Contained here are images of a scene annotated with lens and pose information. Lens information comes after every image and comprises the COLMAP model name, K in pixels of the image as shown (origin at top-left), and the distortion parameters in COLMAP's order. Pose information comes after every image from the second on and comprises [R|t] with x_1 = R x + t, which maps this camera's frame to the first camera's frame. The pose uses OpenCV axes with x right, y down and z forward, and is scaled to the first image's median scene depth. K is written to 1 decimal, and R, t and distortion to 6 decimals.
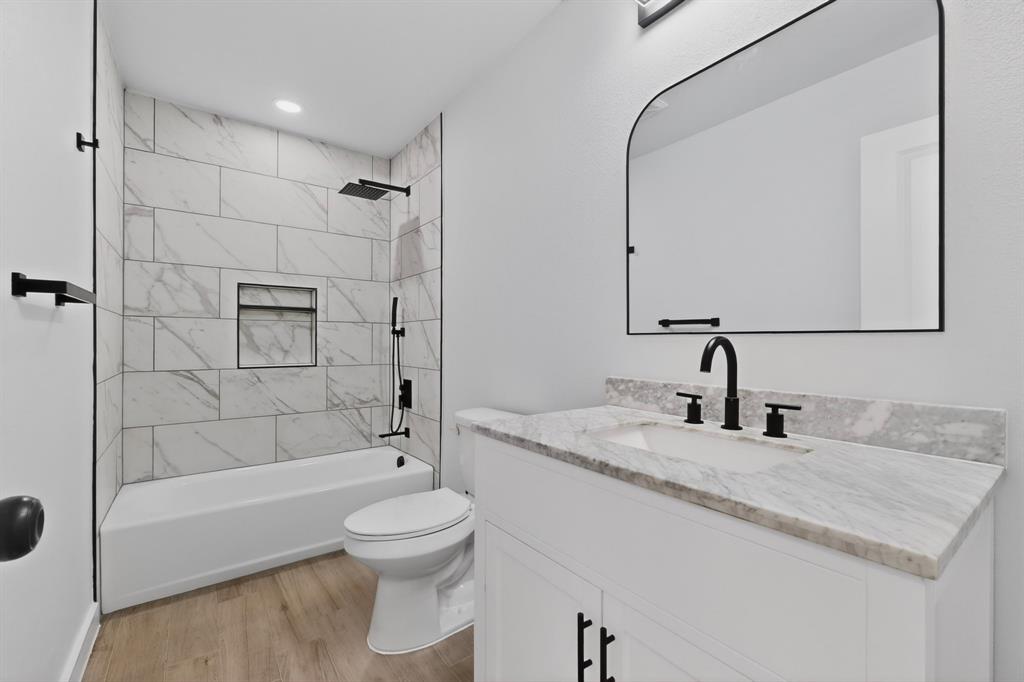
lens RADIAL K [[454.4, 0, 514.8], [0, 454.4, 338.2], [0, 0, 1]] dist [0.000753, -0.000020]
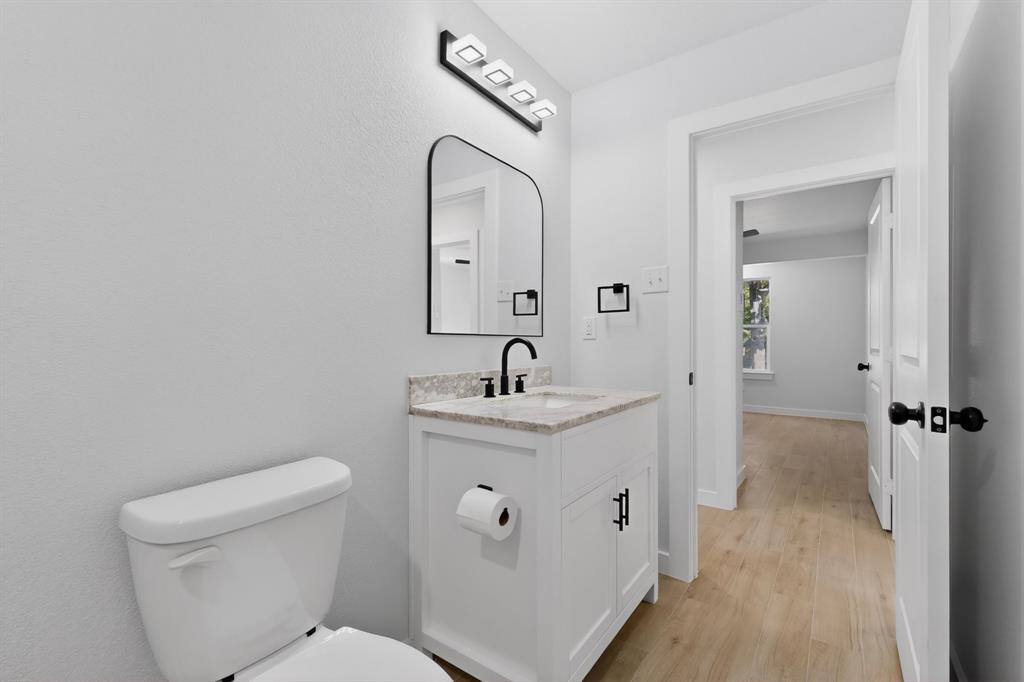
lens RADIAL K [[454.4, 0, 514.8], [0, 454.4, 338.2], [0, 0, 1]] dist [0.000753, -0.000020]
pose [[-0.289000, -0.001243, 0.957328, -0.888137], [-0.008320, 0.999965, -0.001213, 0.001475], [-0.957293, -0.008316, -0.289000, 1.199147]]
